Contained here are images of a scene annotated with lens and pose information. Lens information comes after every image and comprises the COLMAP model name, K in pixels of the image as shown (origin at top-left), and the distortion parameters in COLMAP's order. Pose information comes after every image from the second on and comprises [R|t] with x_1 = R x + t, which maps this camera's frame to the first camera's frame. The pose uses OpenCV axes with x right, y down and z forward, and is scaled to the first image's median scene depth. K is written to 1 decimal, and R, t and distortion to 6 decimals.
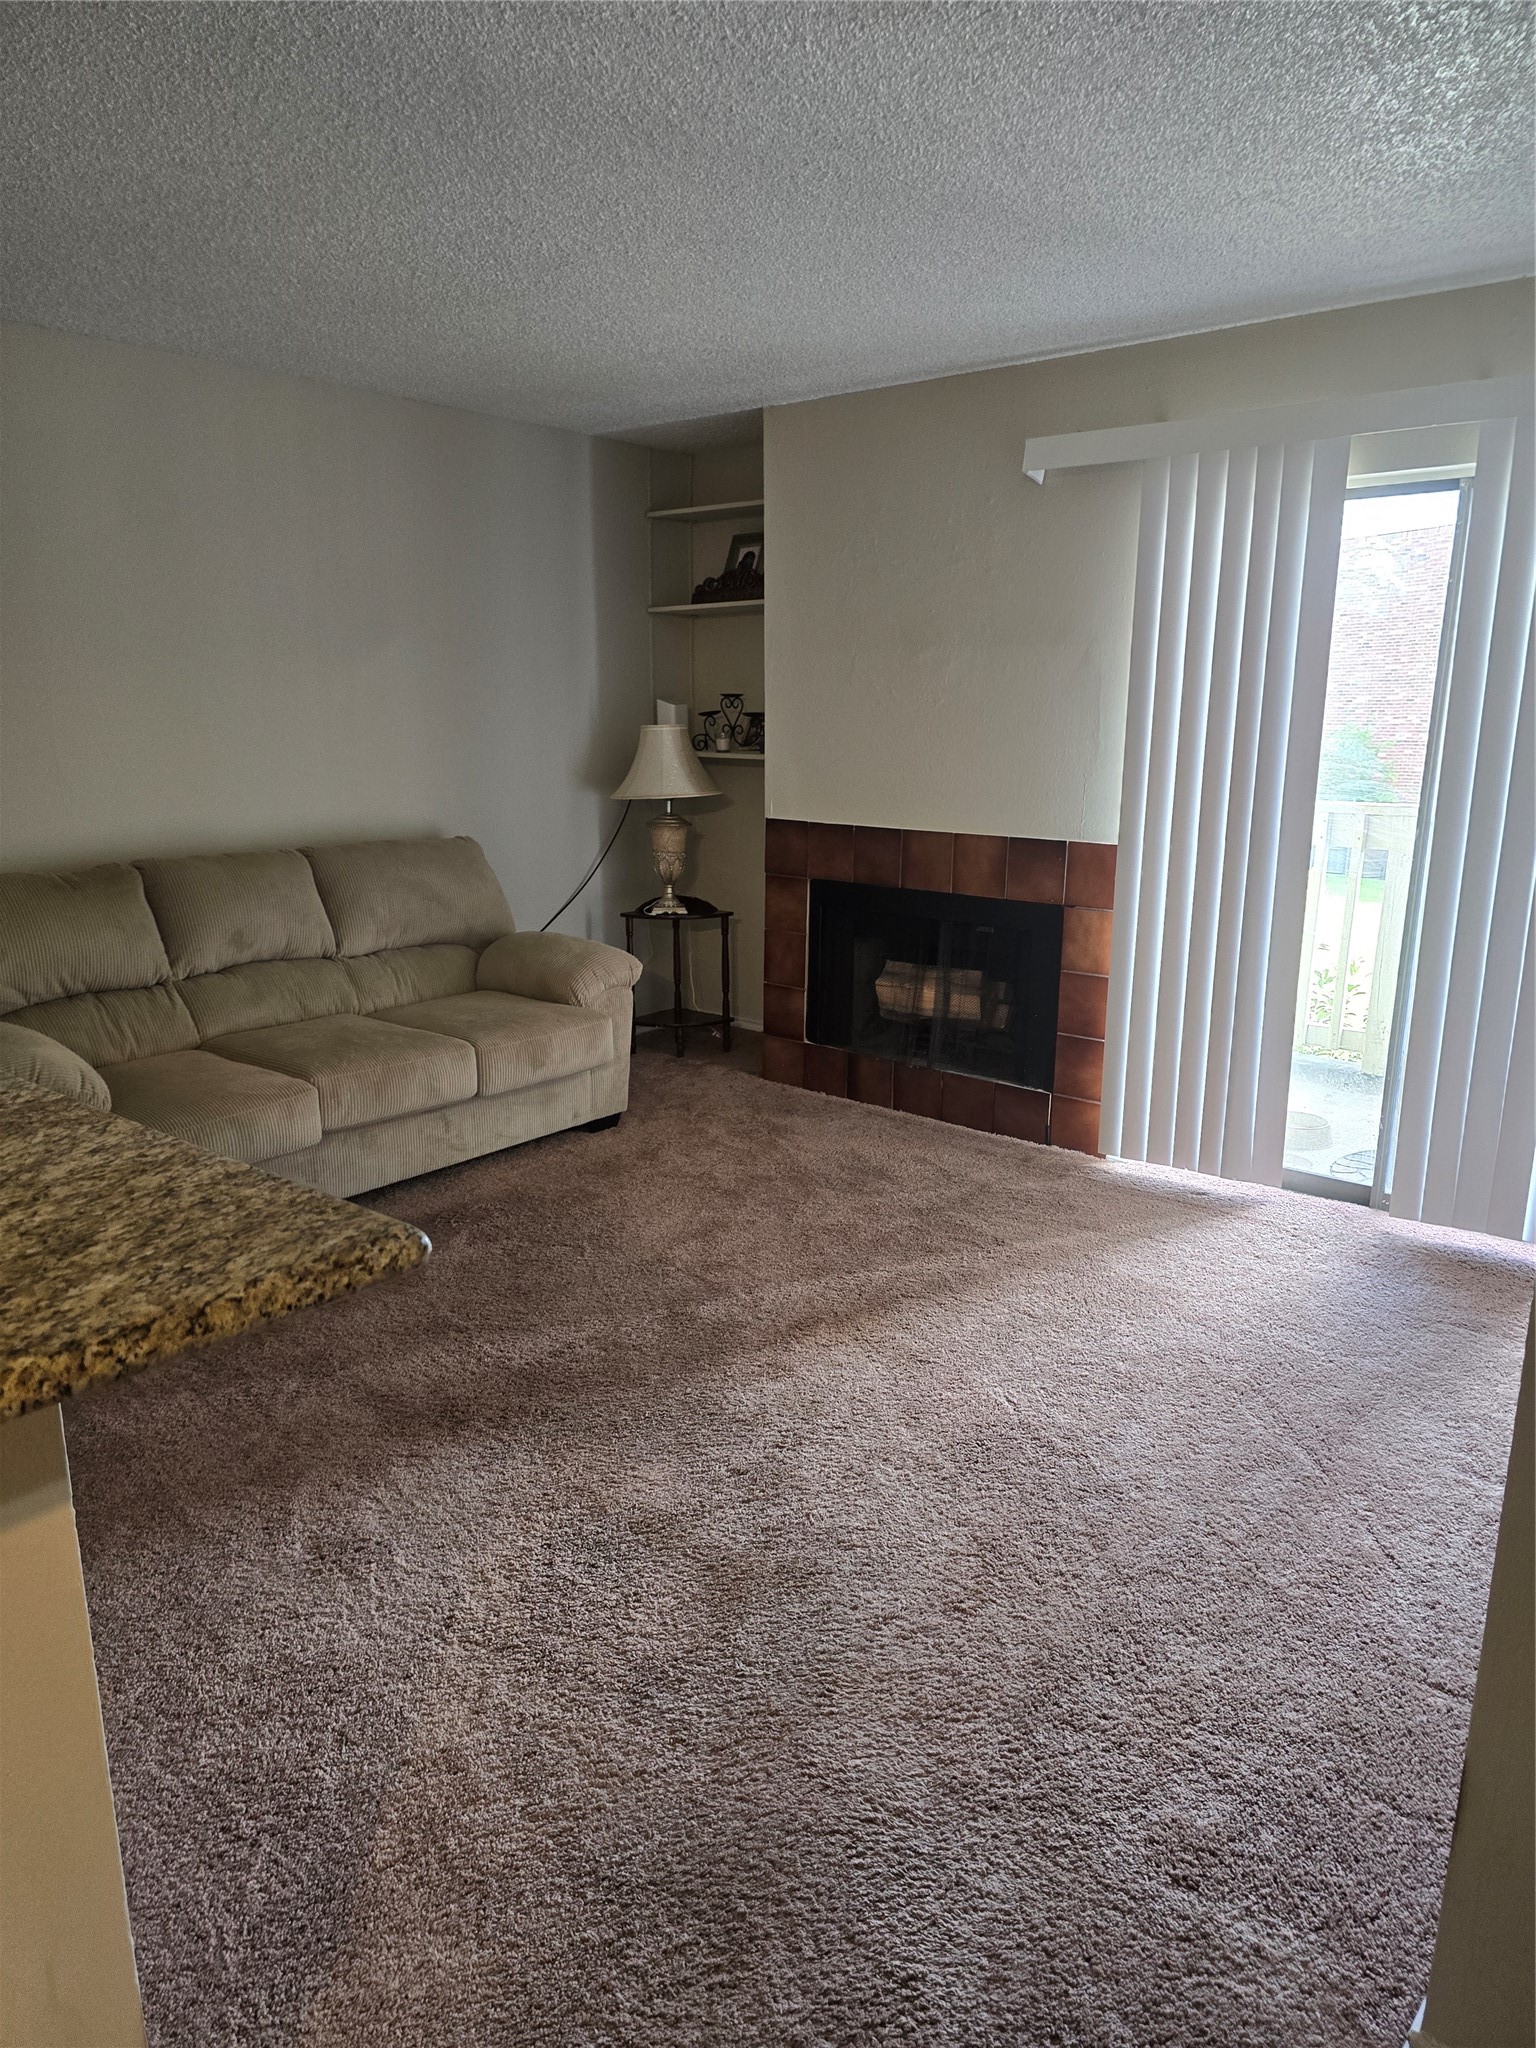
lens RADIAL K [[1376.5, 0, 749.9], [0, 1376.5, 1033.7], [0, 0, 1]] dist [0.060116, -0.052806]
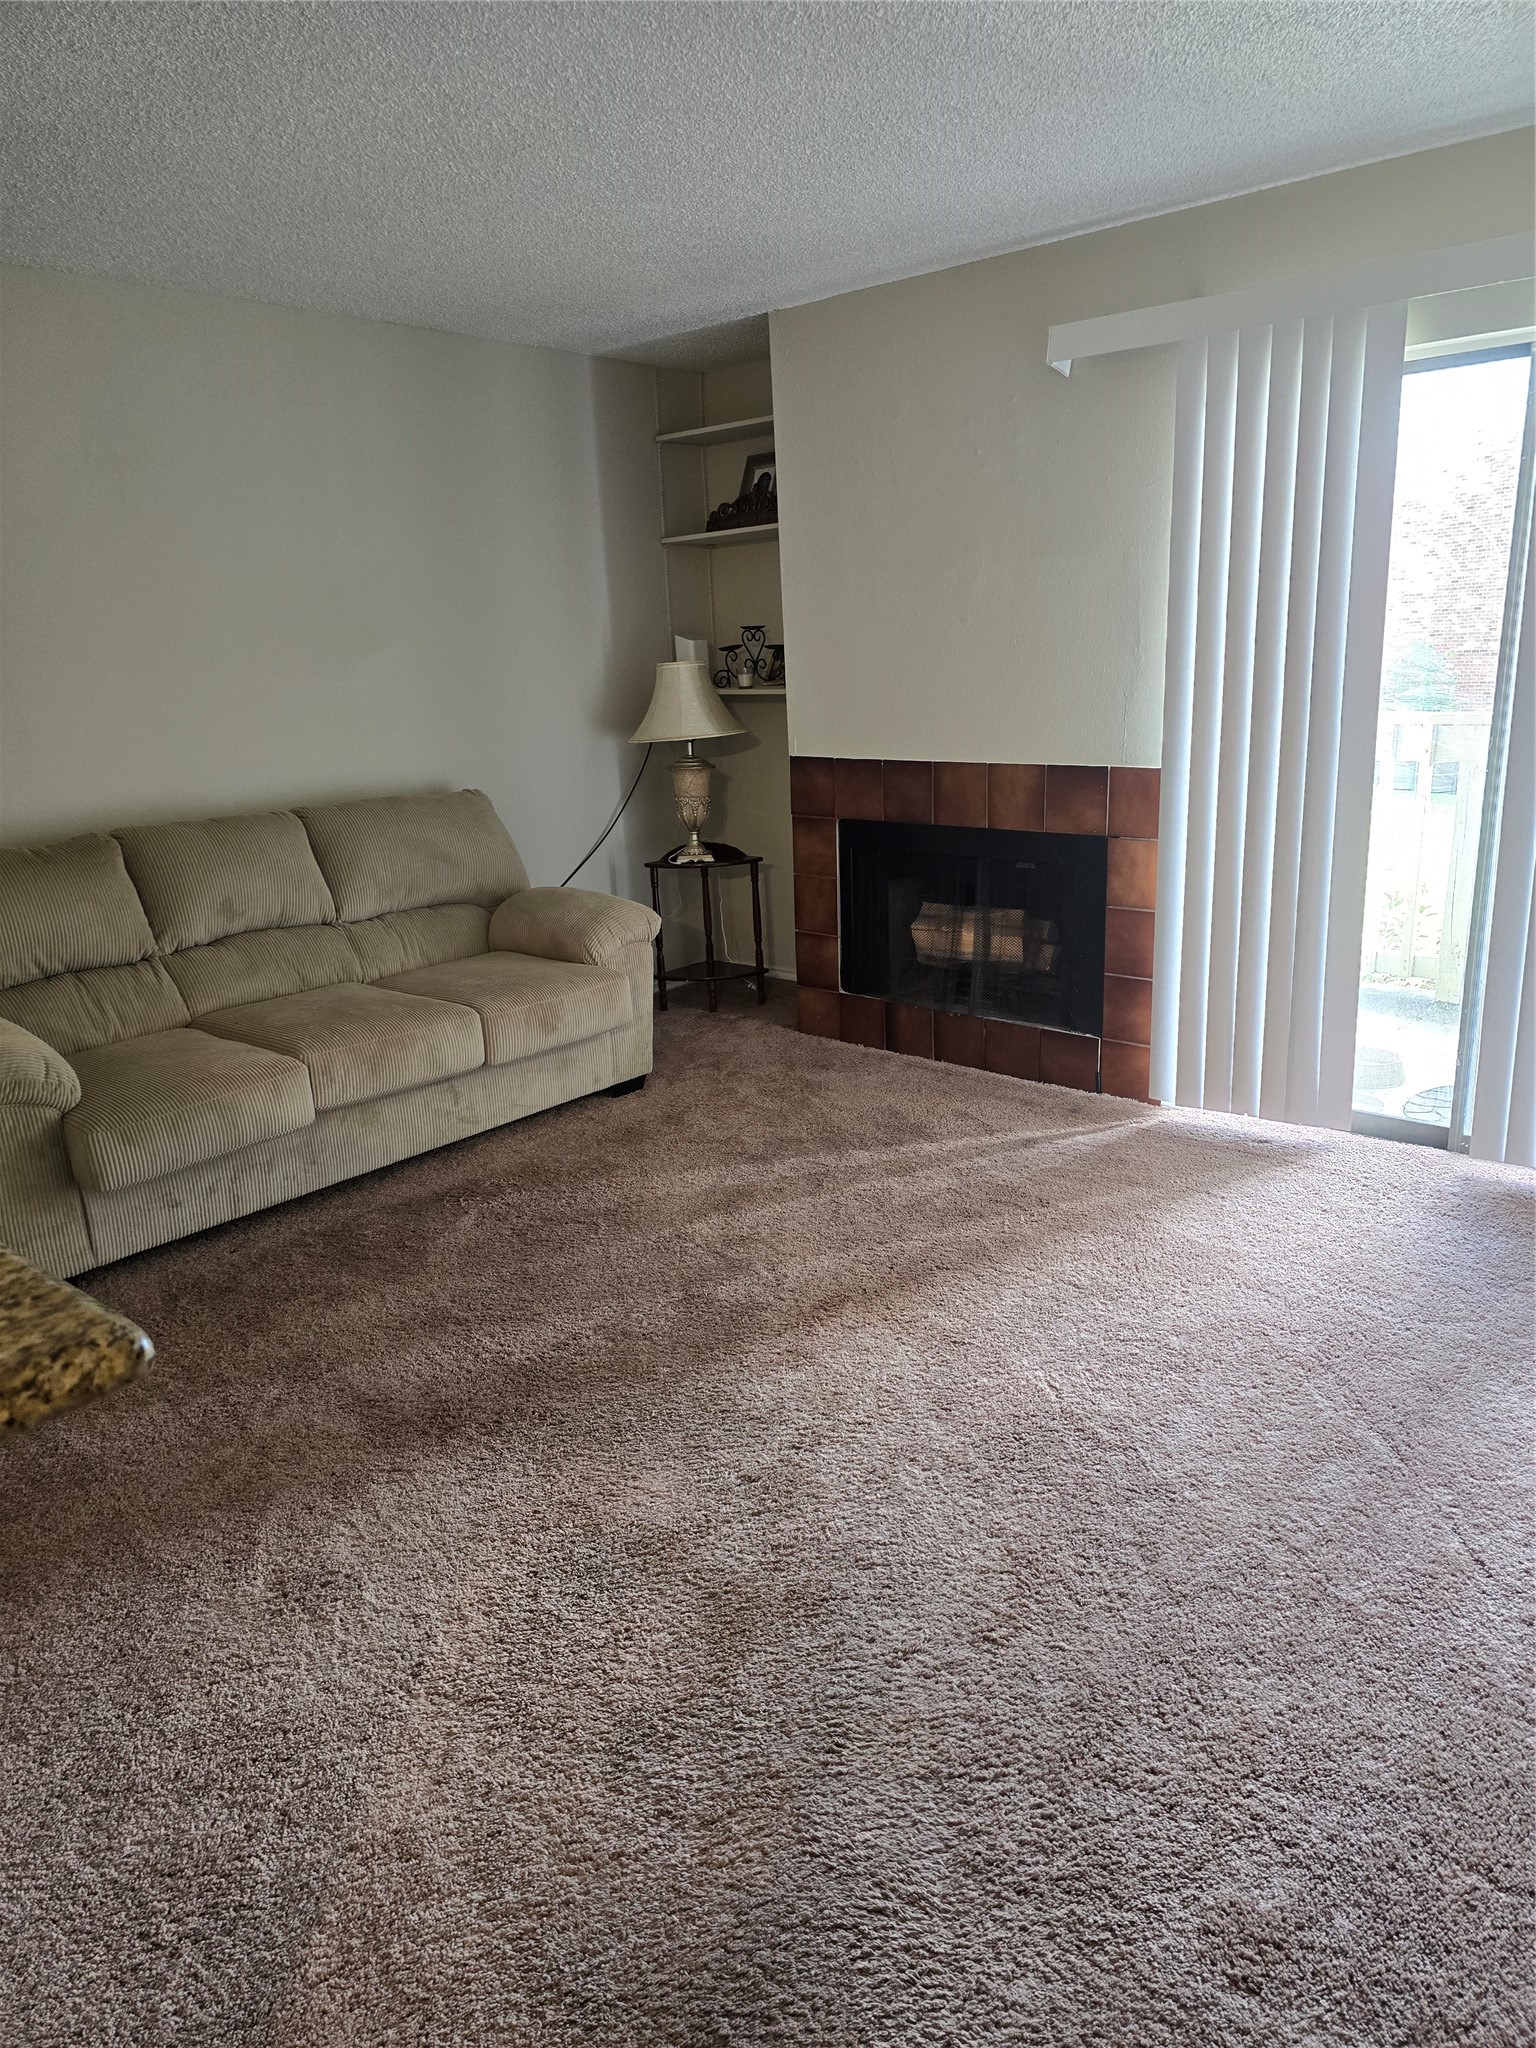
lens RADIAL K [[1376.5, 0, 776.7], [0, 1376.5, 1023.1], [0, 0, 1]] dist [0.060116, -0.052806]
pose [[0.998878, -0.037759, -0.028600, 0.045287], [0.038697, 0.998706, 0.032985, -0.011017], [0.027318, -0.034055, 0.999047, 0.100193]]
